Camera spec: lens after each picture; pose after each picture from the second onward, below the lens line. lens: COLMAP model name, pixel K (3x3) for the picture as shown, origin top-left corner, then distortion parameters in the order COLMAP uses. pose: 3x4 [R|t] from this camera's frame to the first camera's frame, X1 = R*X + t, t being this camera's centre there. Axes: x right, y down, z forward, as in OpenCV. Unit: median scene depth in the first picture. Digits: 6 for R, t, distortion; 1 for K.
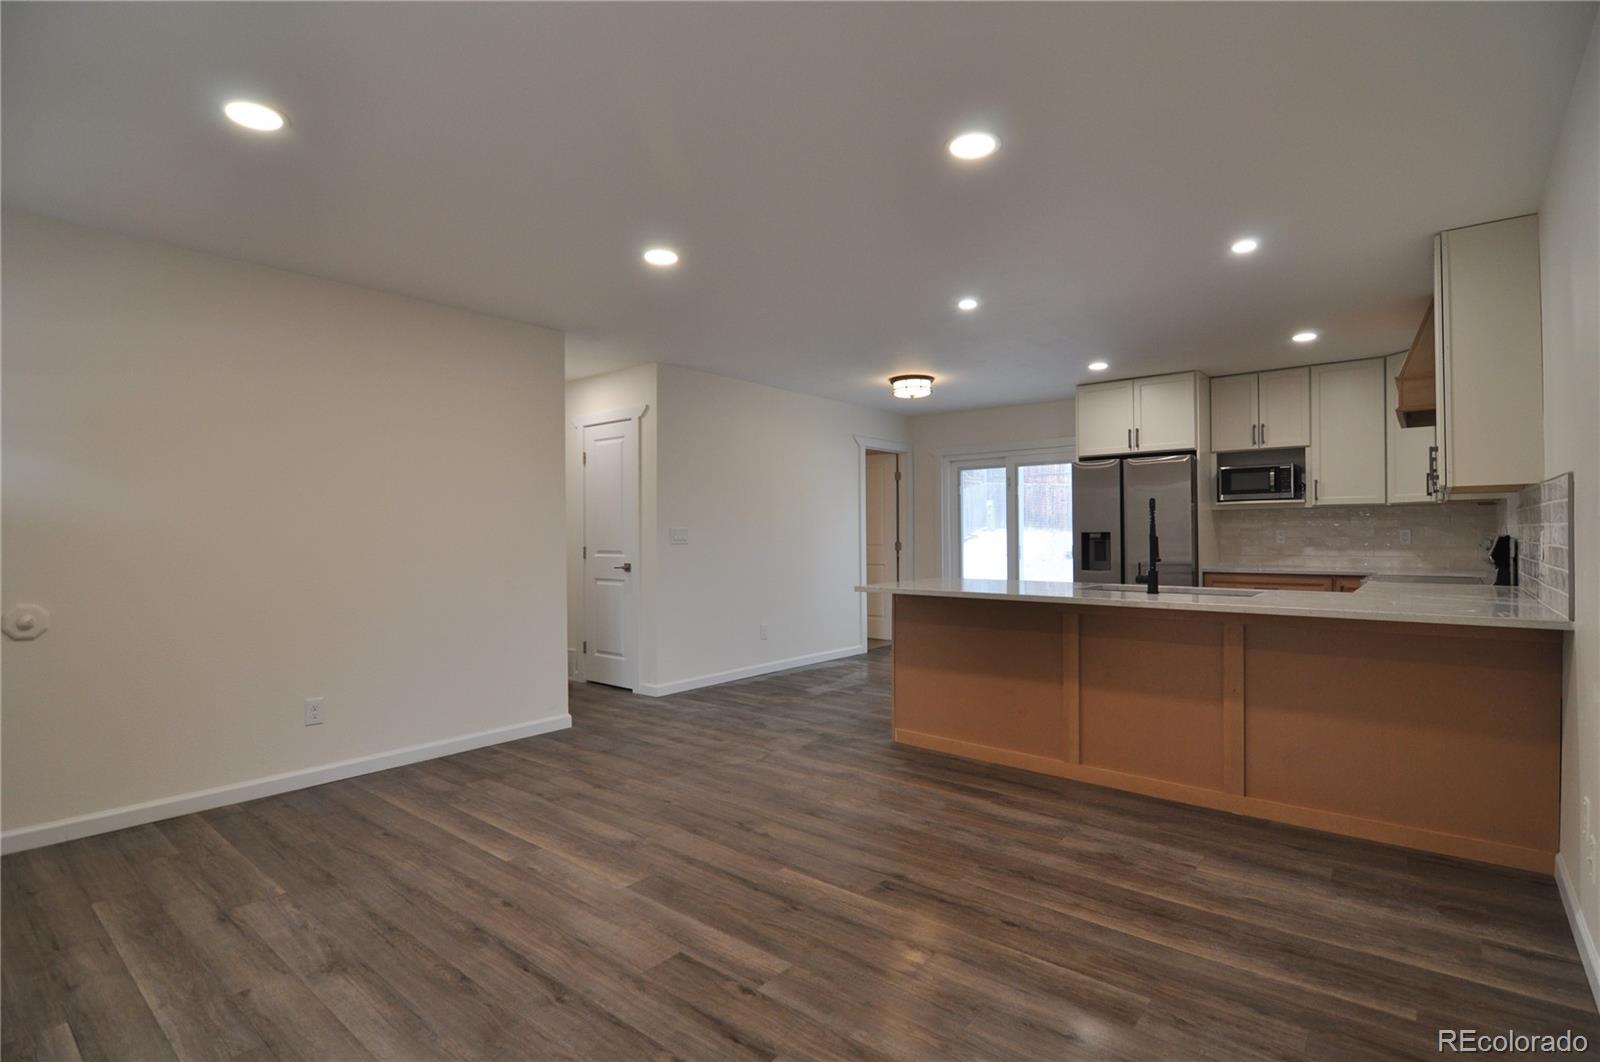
lens RADIAL K [[769.6, 0, 795.6], [0, 769.6, 530.5], [0, 0, 1]] dist [-0.005634, -0.011016]
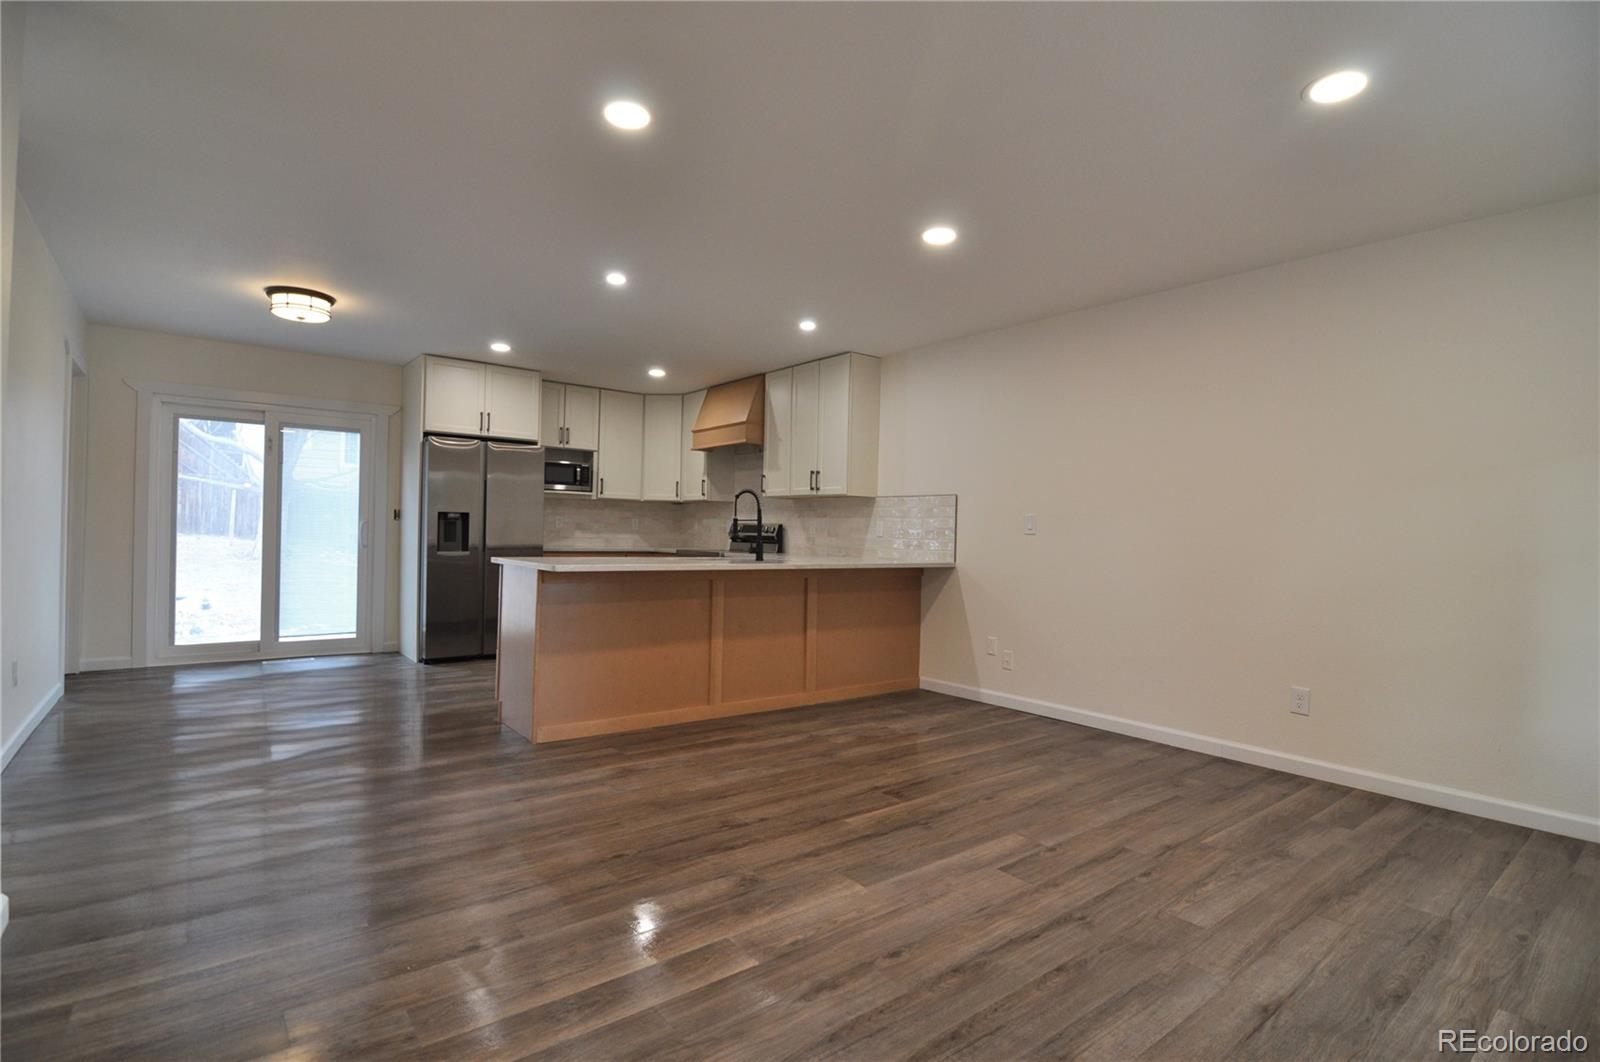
lens RADIAL K [[769.6, 0, 800.9], [0, 769.6, 527.1], [0, 0, 1]] dist [-0.005634, -0.011016]
pose [[0.200229, 0.020141, 0.979542, -0.826360], [-0.027727, 0.999505, -0.014884, 0.041488], [-0.979357, -0.024179, 0.200688, 0.660833]]
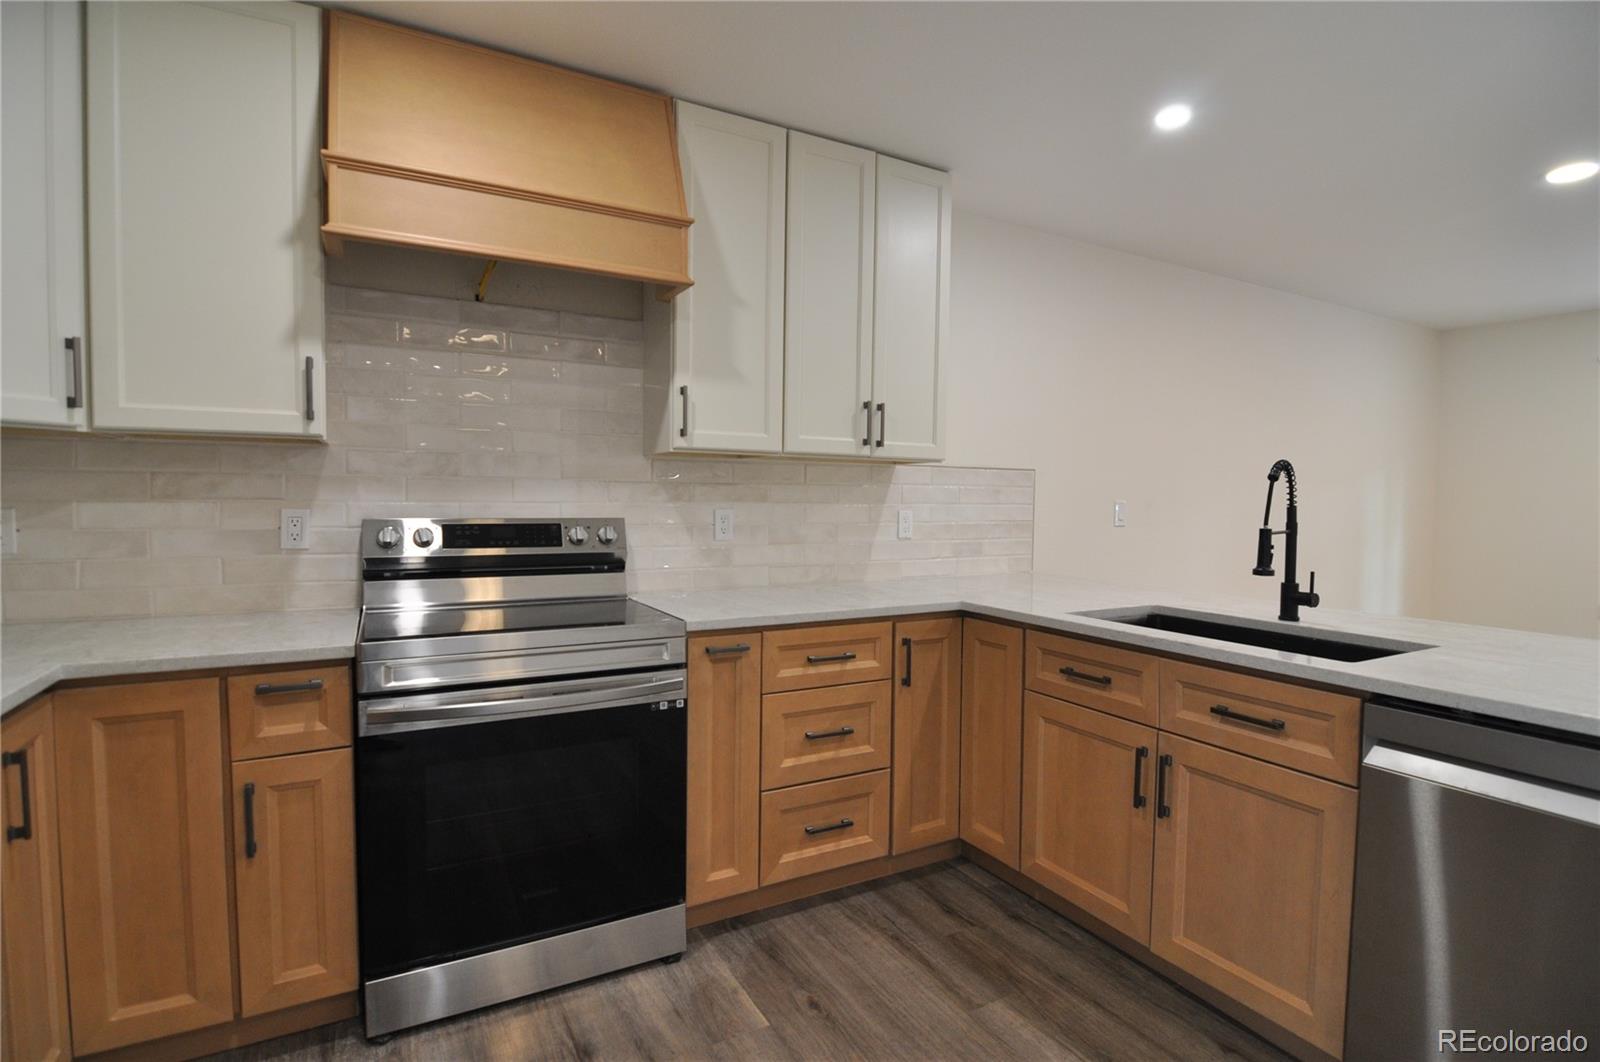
lens RADIAL K [[769.6, 0, 801.3], [0, 769.6, 533.5], [0, 0, 1]] dist [-0.005634, -0.011016]
pose [[-0.933362, -0.020424, 0.358355, 0.608692], [-0.005627, 0.999090, 0.042286, -0.010273], [-0.358892, 0.037452, -0.932627, 1.701222]]
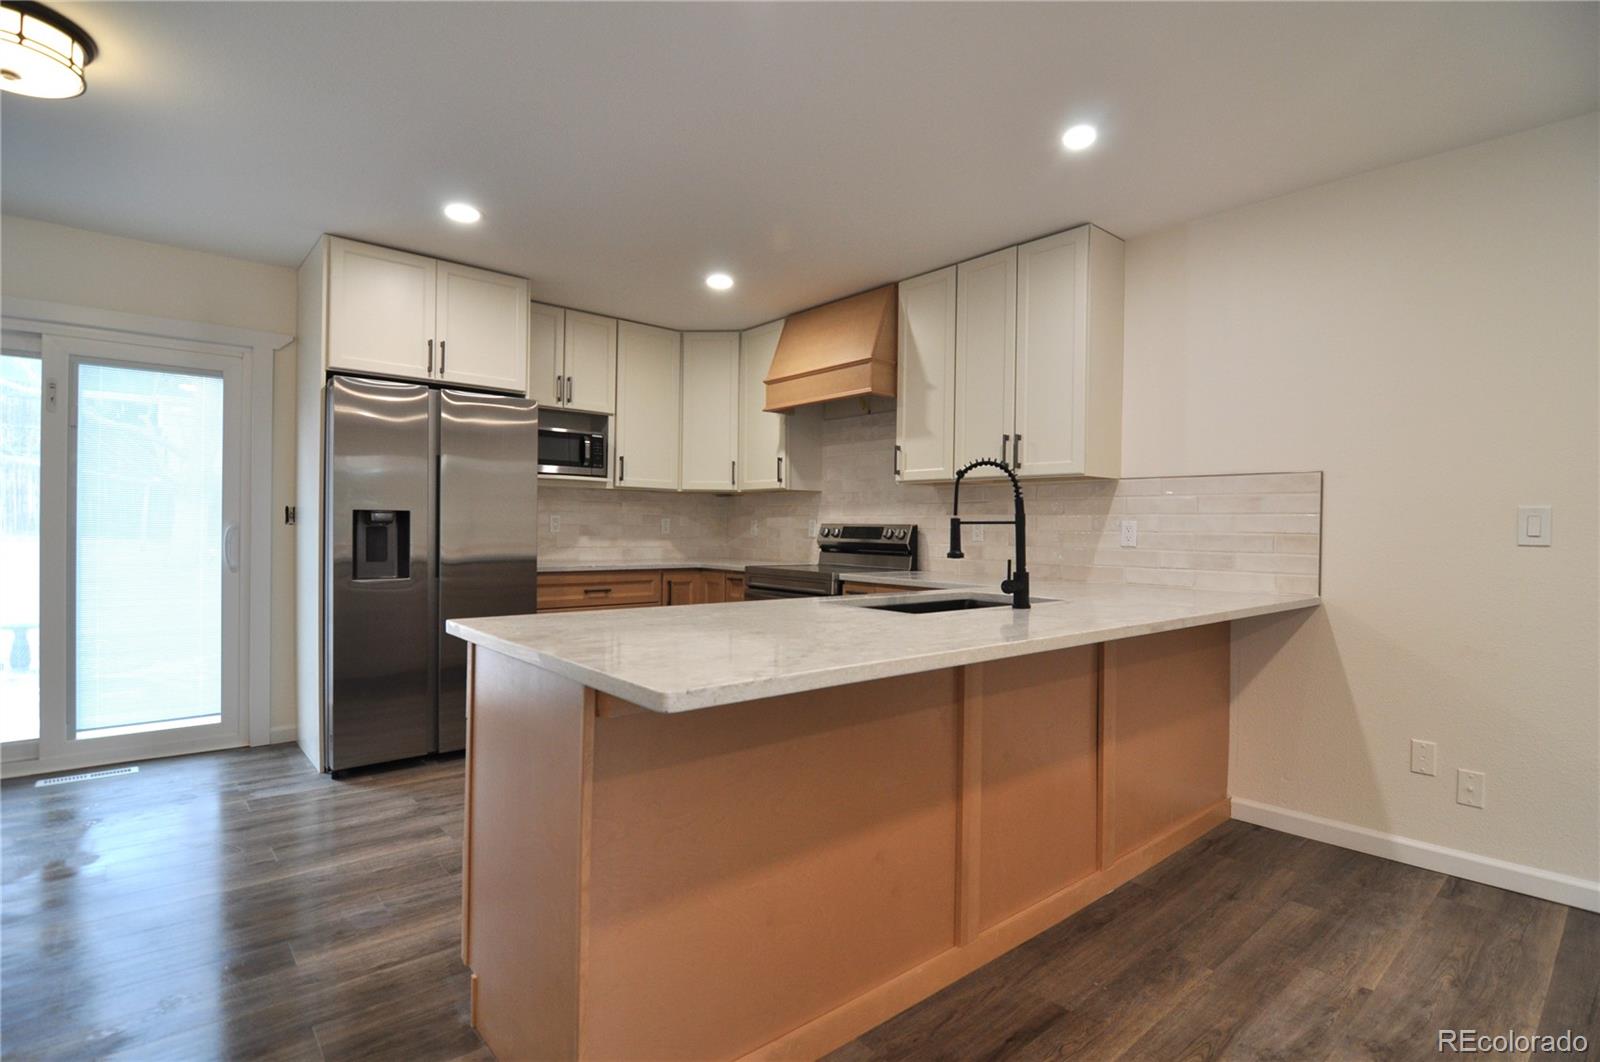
lens RADIAL K [[769.6, 0, 803.0], [0, 769.6, 527.0], [0, 0, 1]] dist [-0.005634, -0.011016]
pose [[0.155337, 0.011627, 0.987793, -0.192000], [-0.018712, 0.999786, -0.008826, 0.024079], [-0.987684, -0.017113, 0.155521, 1.076774]]
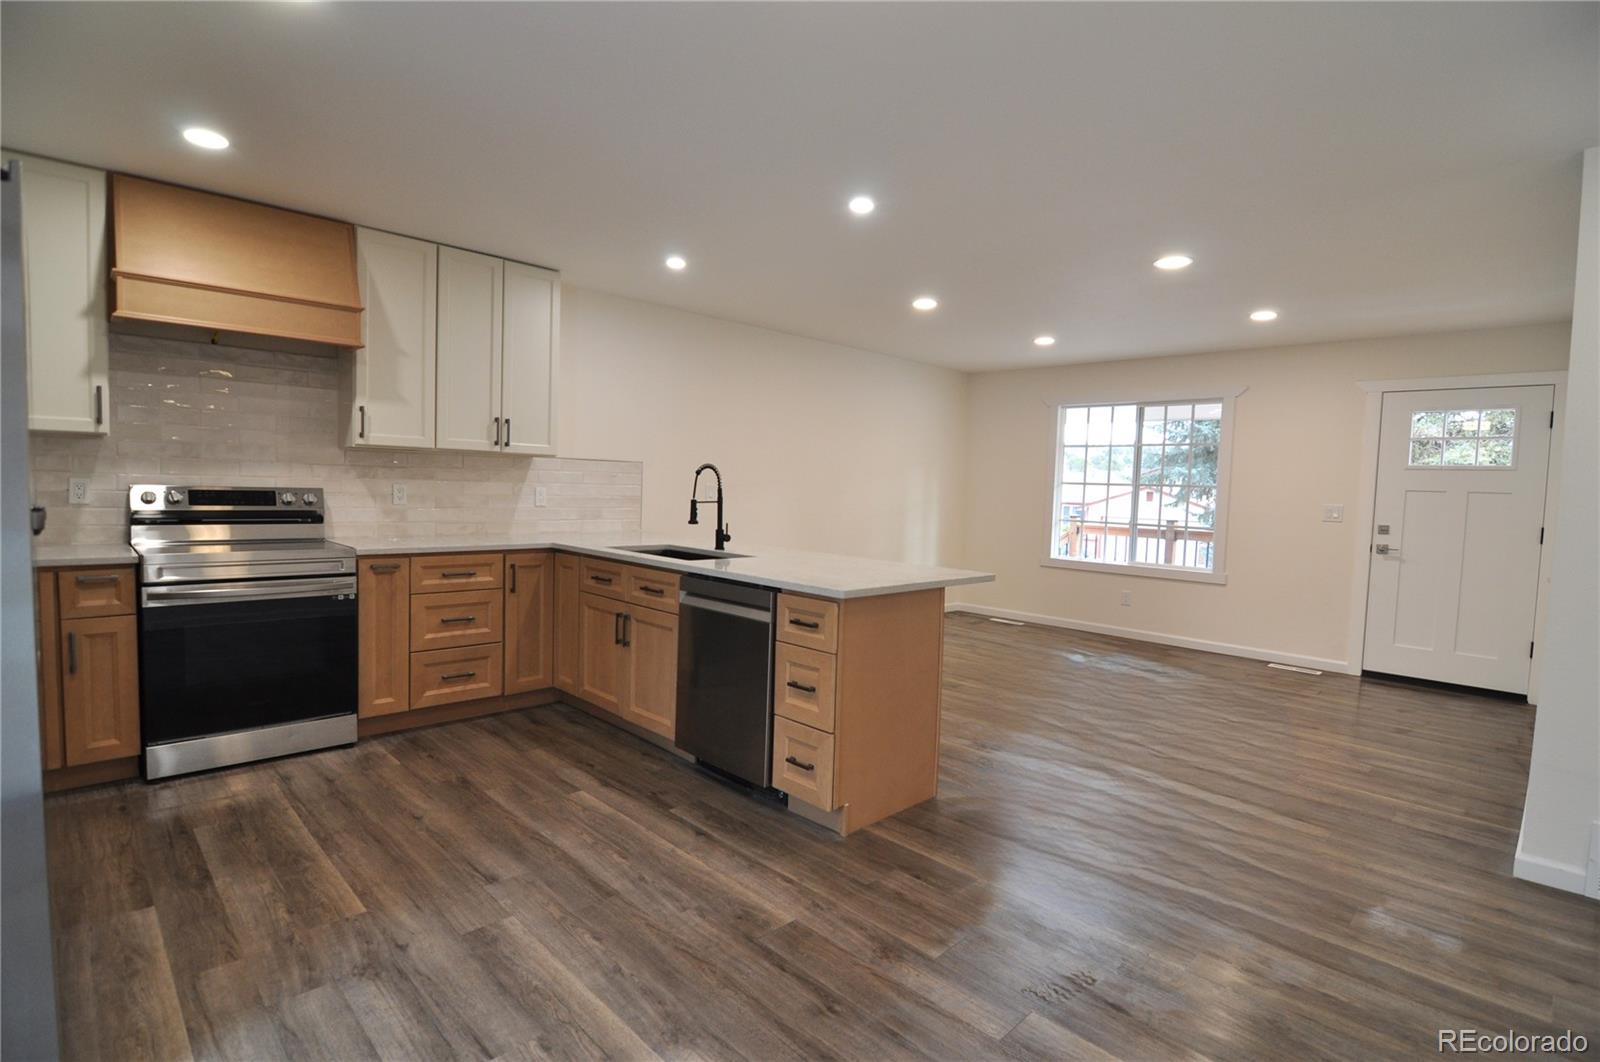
lens RADIAL K [[769.6, 0, 799.8], [0, 769.6, 534.2], [0, 0, 1]] dist [-0.005634, -0.011016]
pose [[-0.995173, -0.033012, 0.092412, 0.241011], [-0.027303, 0.997679, 0.062377, -0.014821], [-0.094256, 0.059553, -0.993765, 2.116399]]
